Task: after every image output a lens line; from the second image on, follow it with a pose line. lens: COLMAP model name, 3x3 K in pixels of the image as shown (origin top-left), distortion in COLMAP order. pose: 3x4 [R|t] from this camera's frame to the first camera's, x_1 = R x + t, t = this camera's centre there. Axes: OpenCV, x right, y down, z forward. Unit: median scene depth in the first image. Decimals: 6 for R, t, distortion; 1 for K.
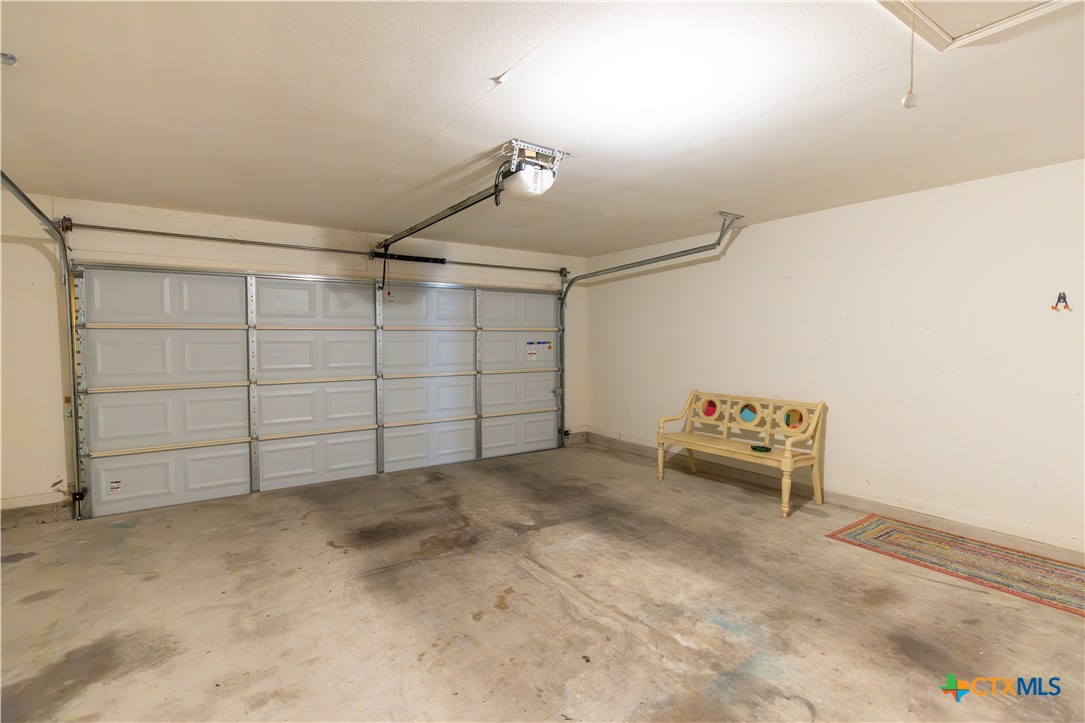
lens RADIAL K [[513.2, 0, 542.5], [0, 513.2, 361.5], [0, 0, 1]] dist [0.003851, -0.000025]
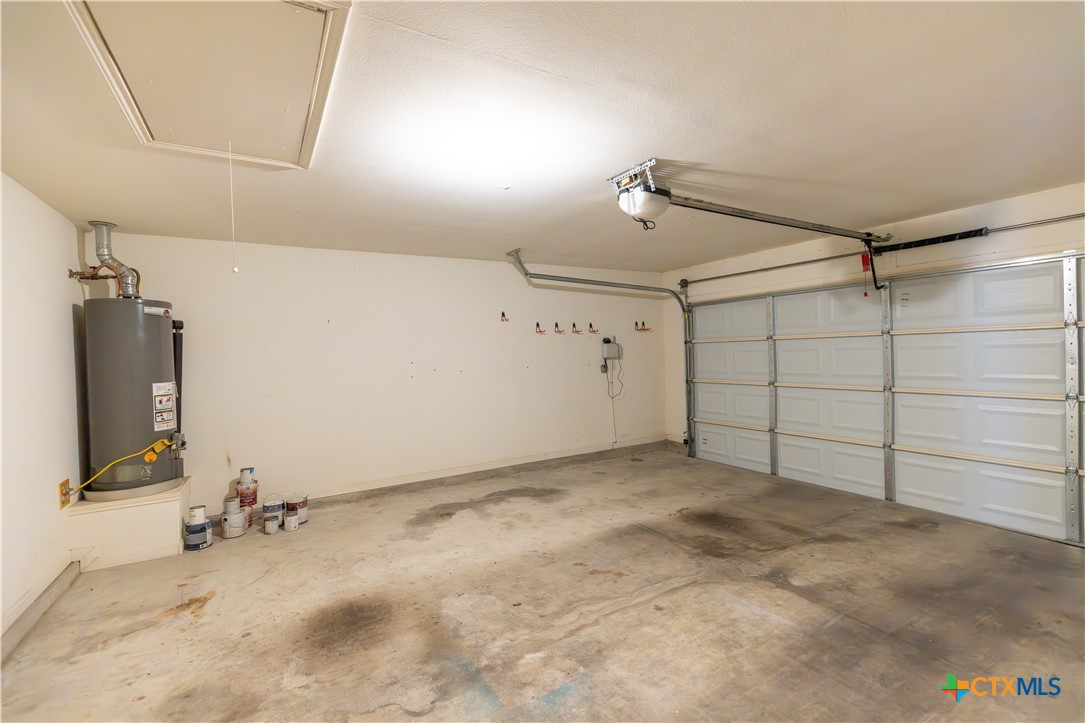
lens RADIAL K [[479.1, 0, 542.5], [0, 479.1, 361.5], [0, 0, 1]] dist [0.000089, -0.000044]
pose [[-0.071992, 0.022407, -0.997153, 0.818884], [-0.020378, 0.999506, 0.023931, -0.036878], [0.997197, 0.022043, -0.071500, 0.738851]]
